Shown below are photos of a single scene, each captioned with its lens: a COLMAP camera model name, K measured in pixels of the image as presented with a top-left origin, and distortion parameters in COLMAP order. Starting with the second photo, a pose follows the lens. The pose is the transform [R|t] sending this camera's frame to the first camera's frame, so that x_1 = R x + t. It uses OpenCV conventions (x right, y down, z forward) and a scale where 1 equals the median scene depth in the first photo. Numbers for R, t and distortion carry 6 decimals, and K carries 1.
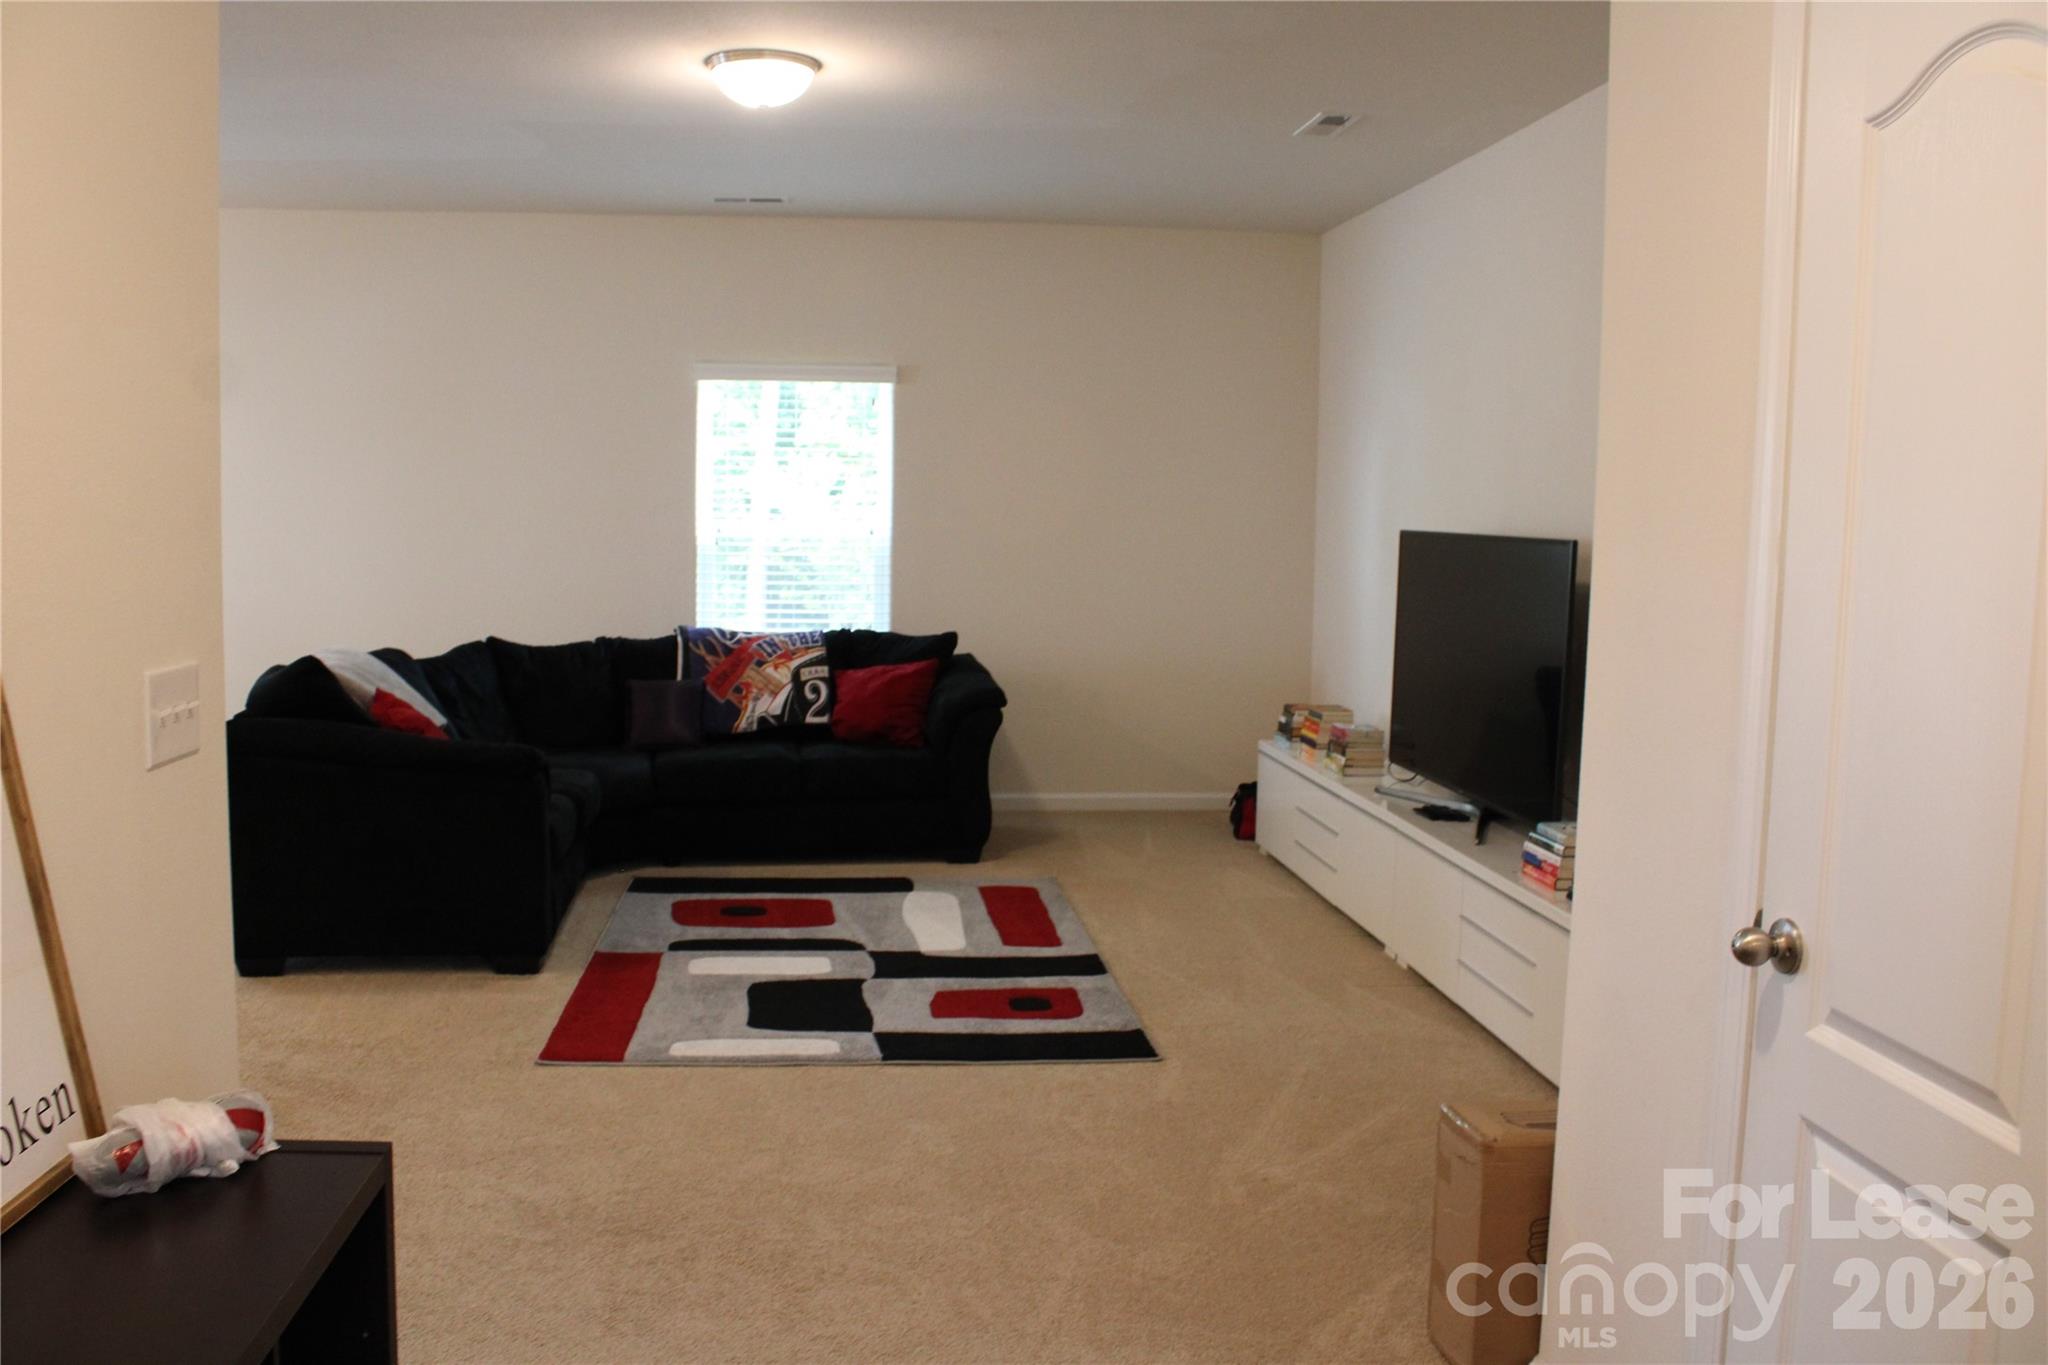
lens RADIAL K [[1698.2, 0, 1024.0], [0, 1698.2, 682.5], [0, 0, 1]] dist [-0.184710, 0.159747]
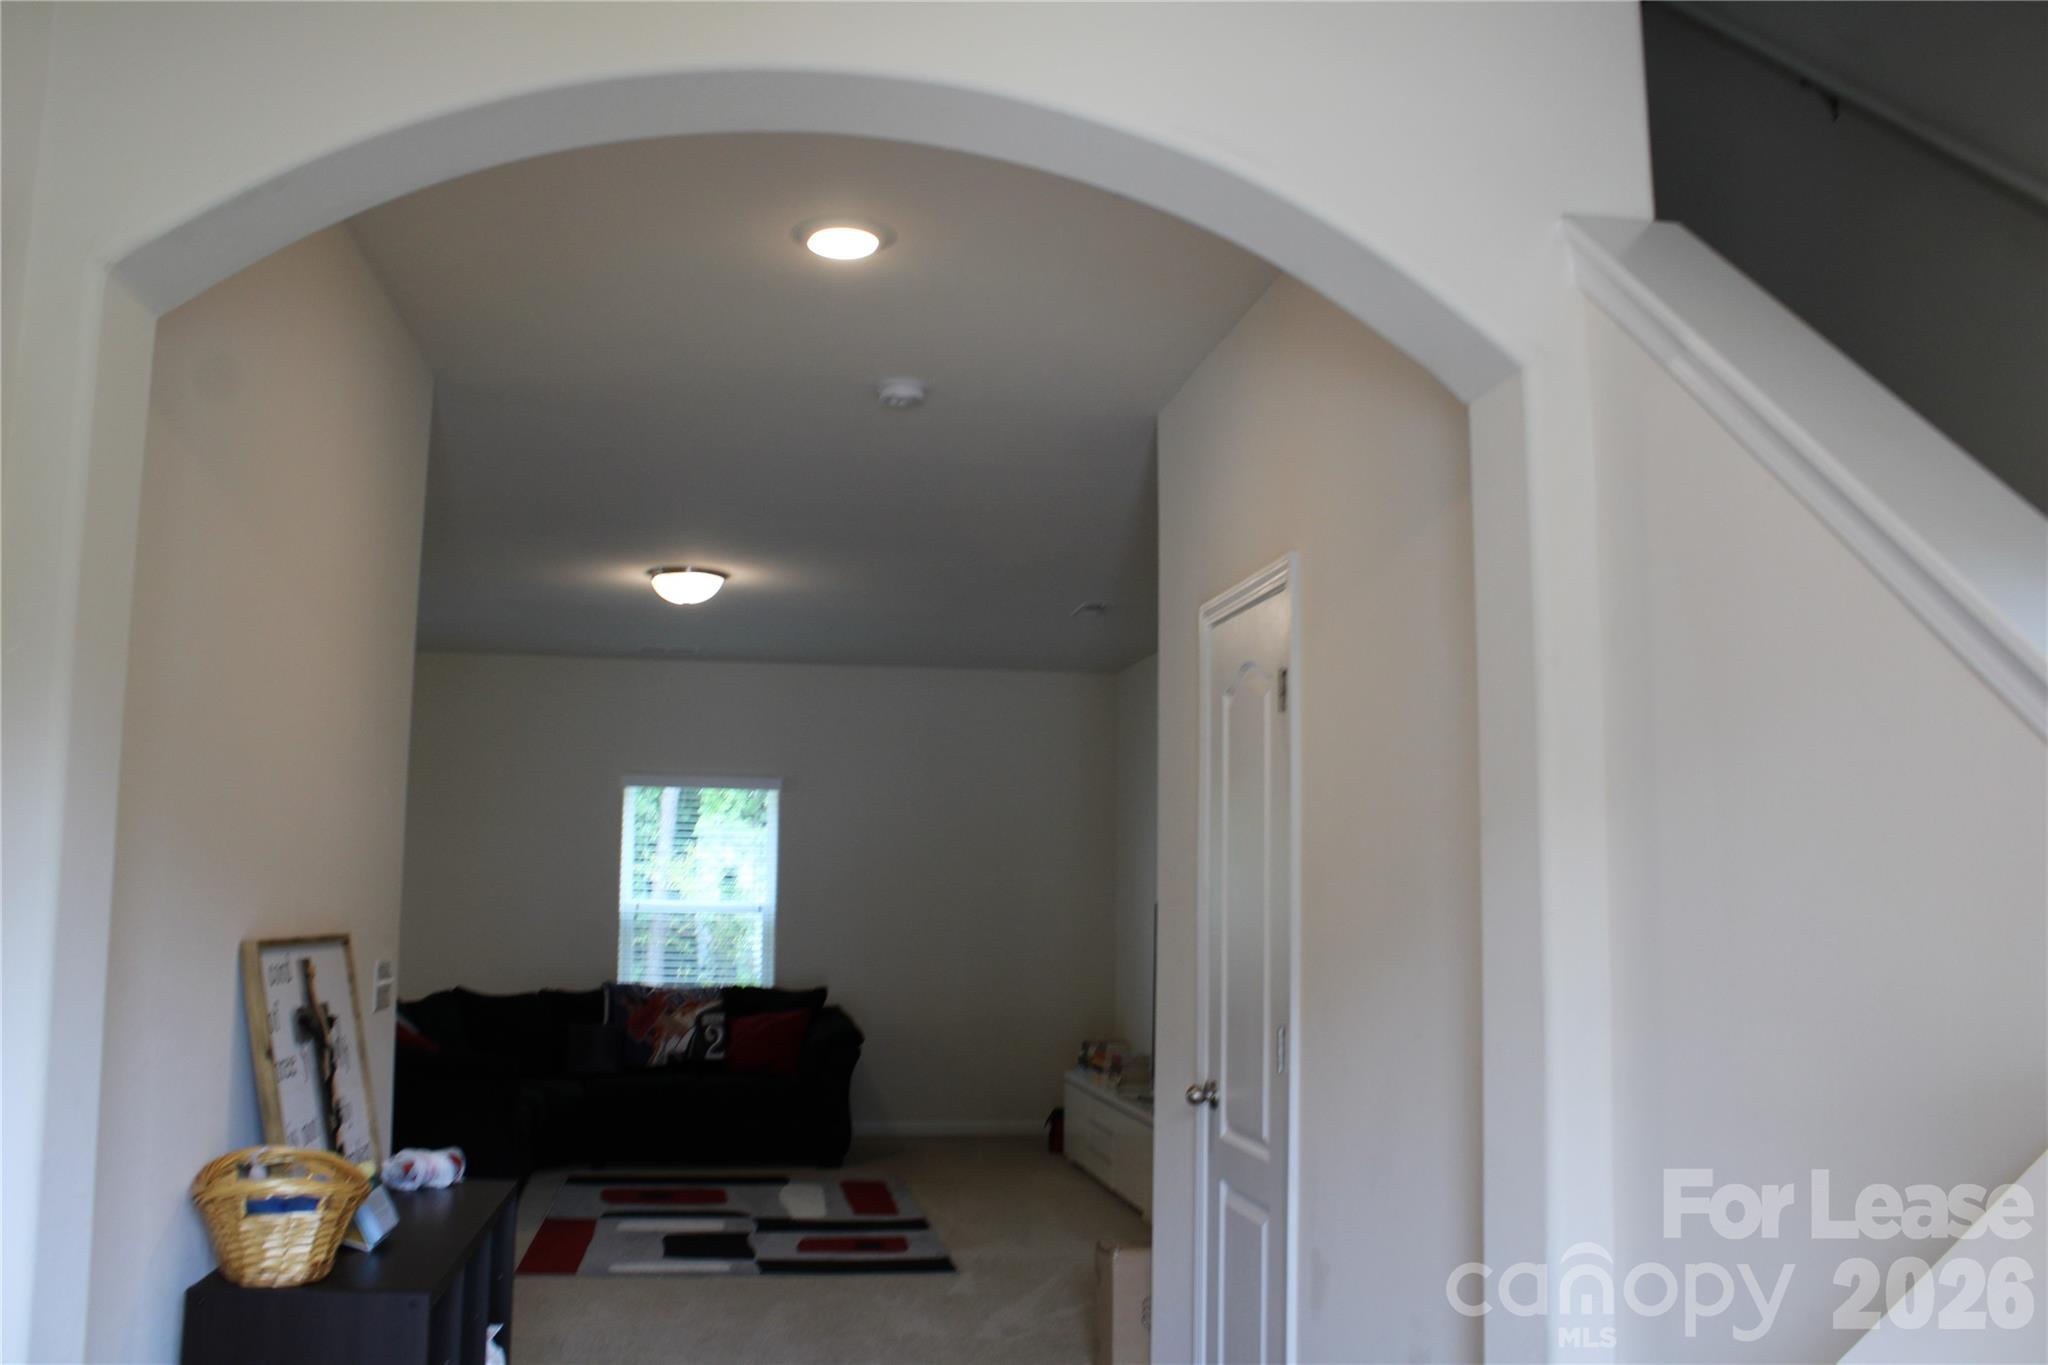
lens RADIAL K [[1698.2, 0, 1024.0], [0, 1698.2, 682.5], [0, 0, 1]] dist [-0.184710, 0.159747]
pose [[0.998028, 0.003651, 0.062668, 0.030985], [0.010618, 0.974105, -0.225845, 0.037773], [-0.061870, 0.226065, 0.972145, -0.313933]]
